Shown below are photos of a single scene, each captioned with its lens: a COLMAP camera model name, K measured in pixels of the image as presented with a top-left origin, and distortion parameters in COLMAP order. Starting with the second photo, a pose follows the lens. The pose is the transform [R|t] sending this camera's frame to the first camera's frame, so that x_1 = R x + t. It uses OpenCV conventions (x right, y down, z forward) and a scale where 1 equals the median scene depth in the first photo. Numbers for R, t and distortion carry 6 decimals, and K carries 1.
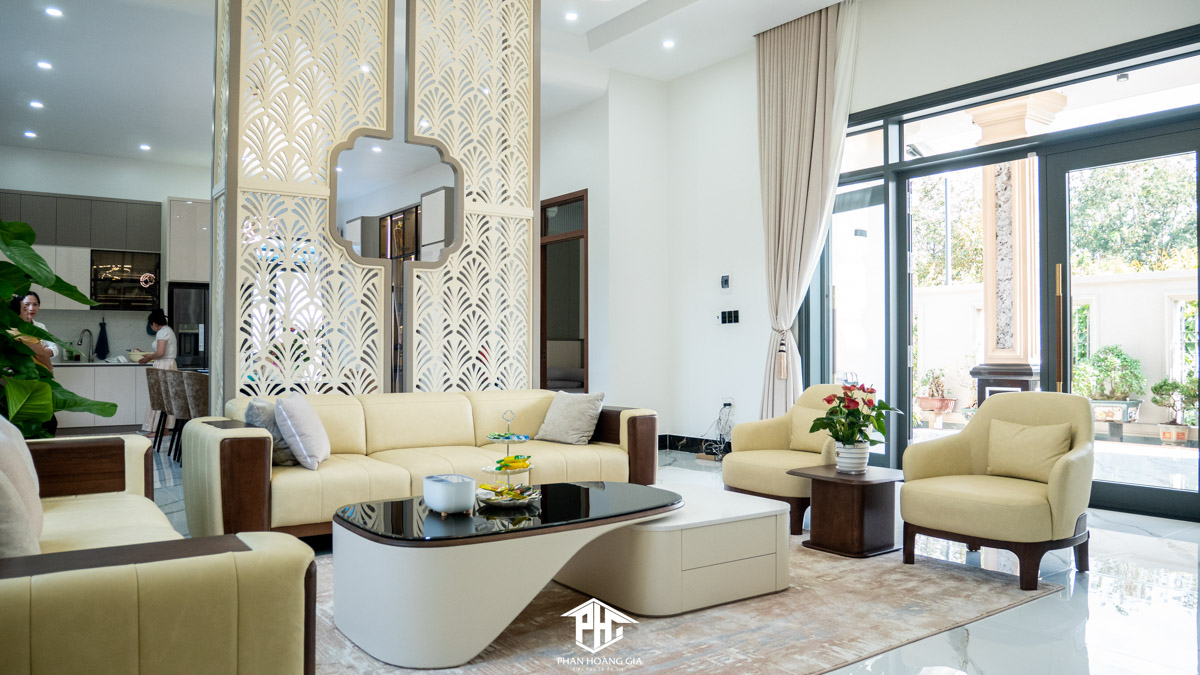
lens RADIAL K [[898.1, 0, 591.1], [0, 898.1, 342.2], [0, 0, 1]] dist [-0.032581, 0.001957]
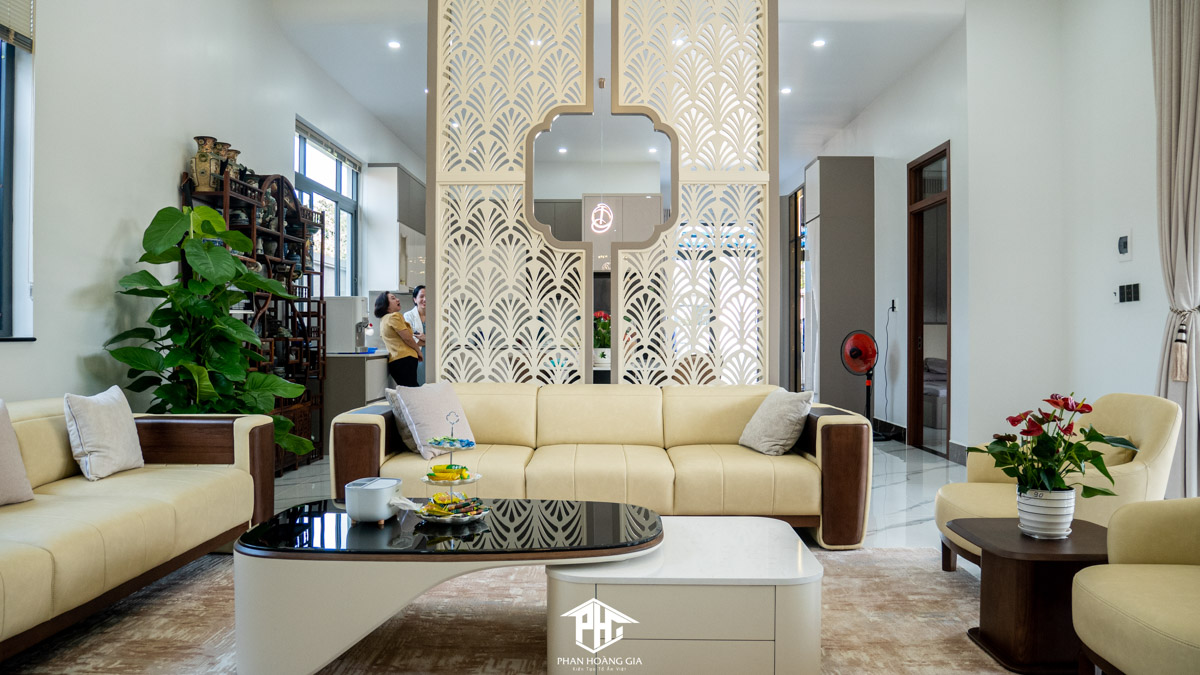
lens RADIAL K [[898.1, 0, 601.2], [0, 898.1, 334.5], [0, 0, 1]] dist [-0.032581, 0.001957]
pose [[0.804931, -0.001056, -0.593367, 0.327792], [0.003807, 0.999987, 0.003384, 0.001610], [0.593356, -0.004983, 0.804925, 0.238597]]
